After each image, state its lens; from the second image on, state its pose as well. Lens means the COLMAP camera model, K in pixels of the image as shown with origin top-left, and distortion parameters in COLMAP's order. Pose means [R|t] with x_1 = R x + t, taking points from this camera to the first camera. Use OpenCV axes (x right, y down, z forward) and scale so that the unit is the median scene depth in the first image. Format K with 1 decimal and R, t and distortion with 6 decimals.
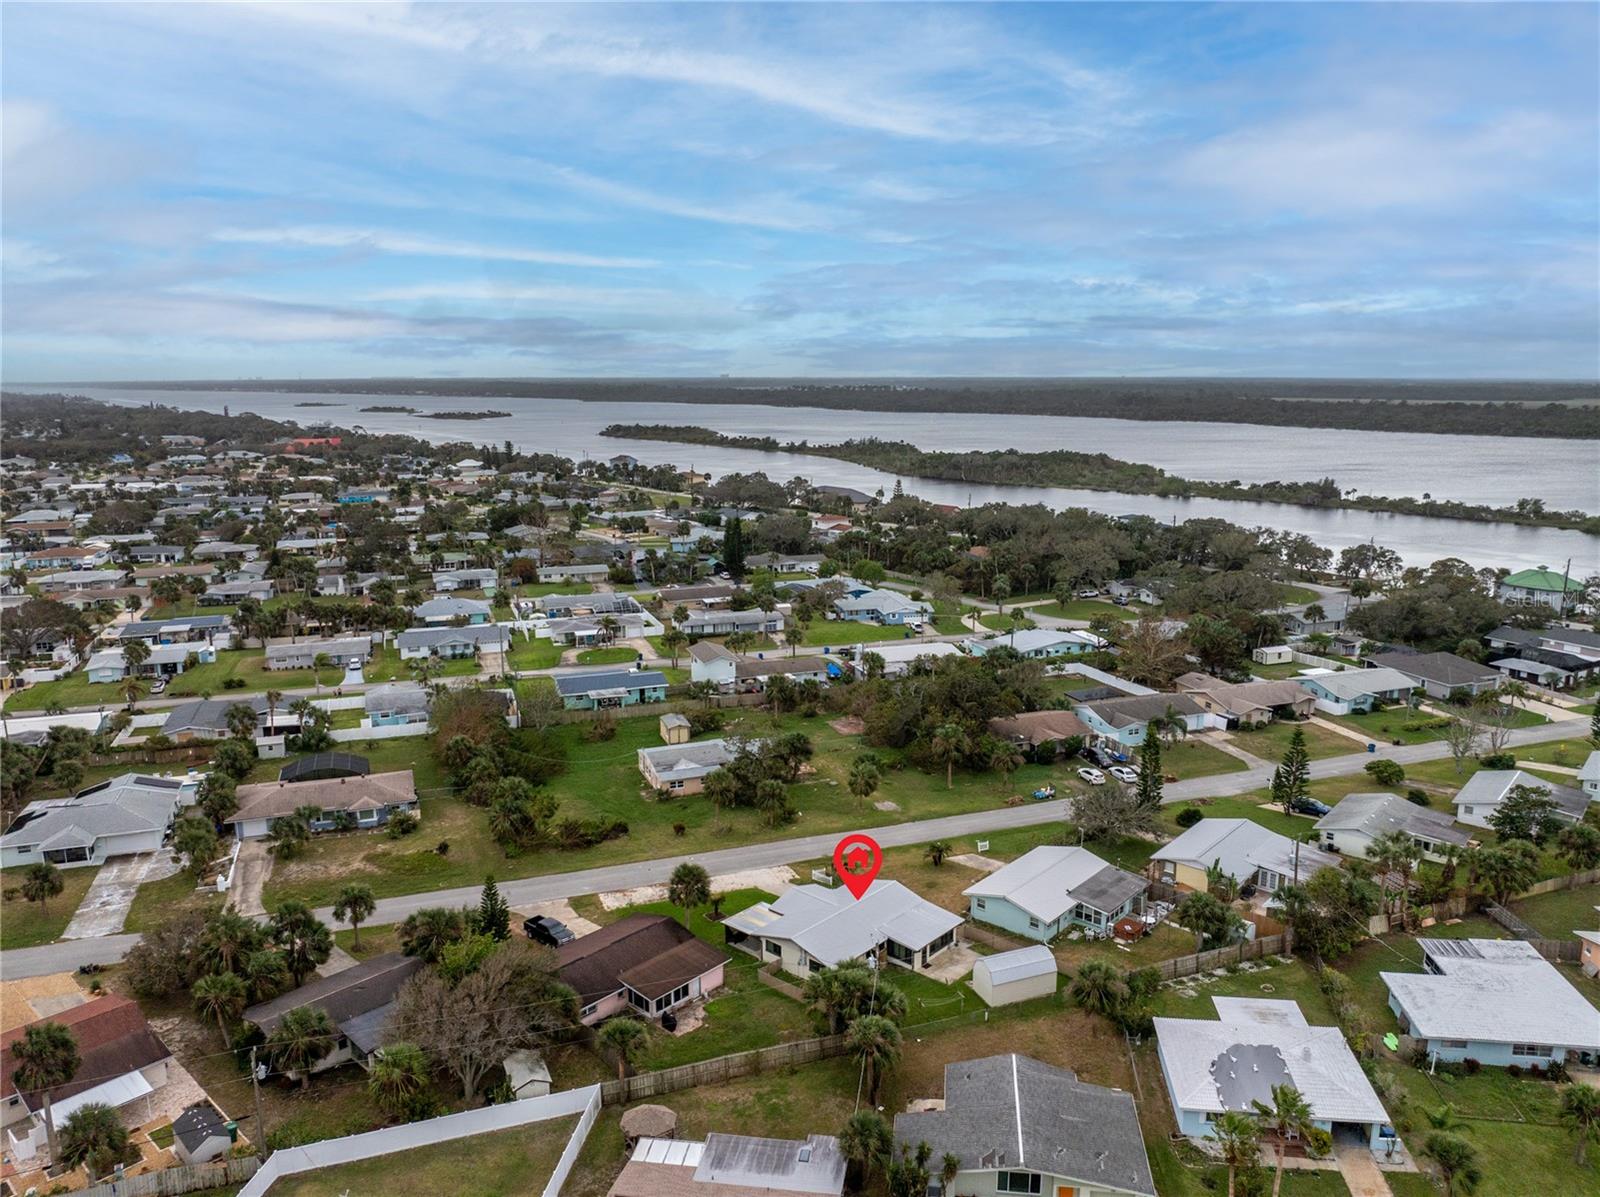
lens RADIAL K [[1119.2, 0, 800.0], [0, 1119.2, 598.5], [0, 0, 1]] dist [-0.022594, -0.004060]
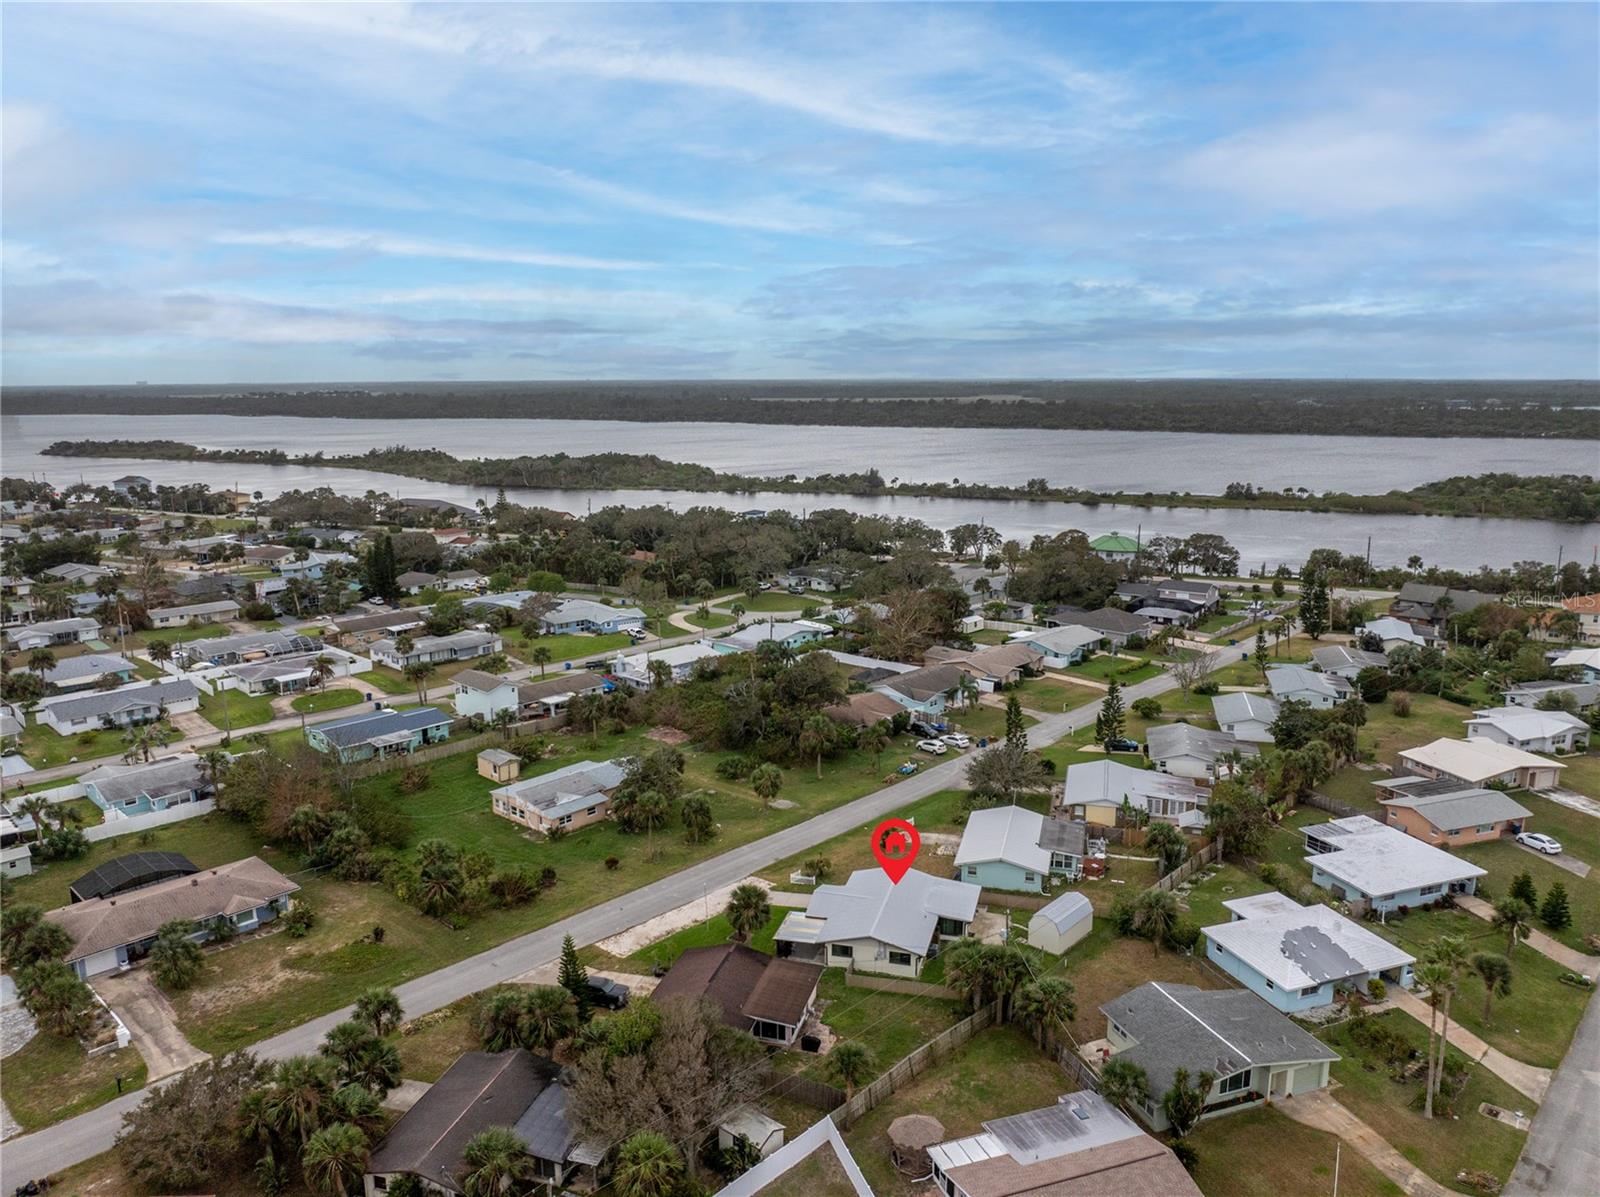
lens RADIAL K [[1123.9, 0, 800.0], [0, 1123.9, 598.5], [0, 0, 1]] dist [-0.028272, -0.004865]
pose [[0.896833, -0.087715, 0.433587, -0.251317], [0.089339, 0.995862, 0.016674, -0.011268], [-0.433255, 0.023783, 0.900958, 0.057221]]
